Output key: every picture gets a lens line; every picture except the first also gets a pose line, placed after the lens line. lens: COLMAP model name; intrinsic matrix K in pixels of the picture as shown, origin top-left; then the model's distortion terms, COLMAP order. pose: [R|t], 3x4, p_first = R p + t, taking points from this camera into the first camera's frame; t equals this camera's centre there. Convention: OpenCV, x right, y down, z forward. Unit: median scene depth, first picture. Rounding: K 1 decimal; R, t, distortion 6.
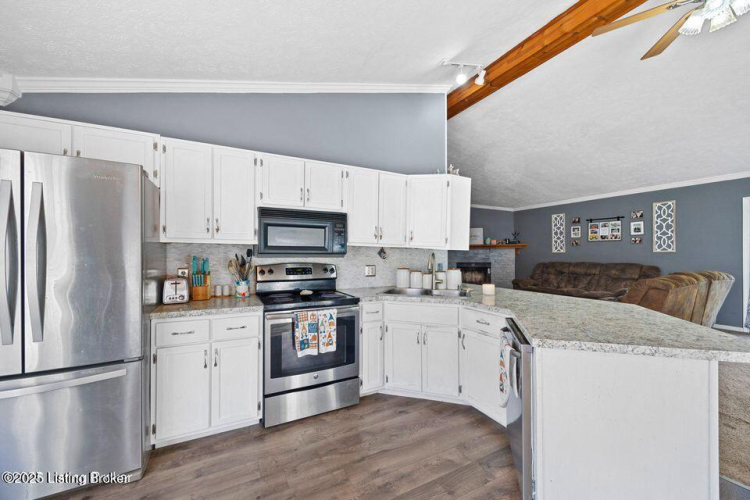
lens RADIAL K [[287.3, 0, 372.0], [0, 287.3, 253.8], [0, 0, 1]] dist [-0.001548, 0.000201]
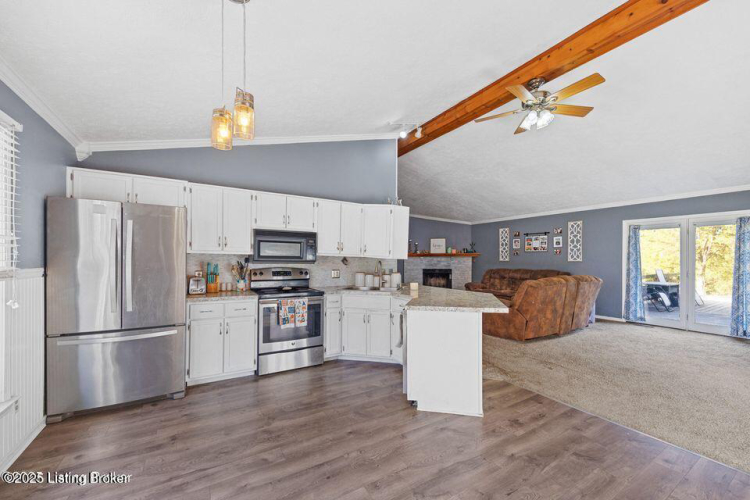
lens RADIAL K [[298.5, 0, 380.4], [0, 298.5, 260.8], [0, 0, 1]] dist [0.002420, -0.000056]
pose [[0.996809, 0.006511, 0.079564, 0.100901], [-0.006608, 0.999978, 0.000954, -0.005674], [-0.079556, -0.001477, 0.996829, -0.453762]]
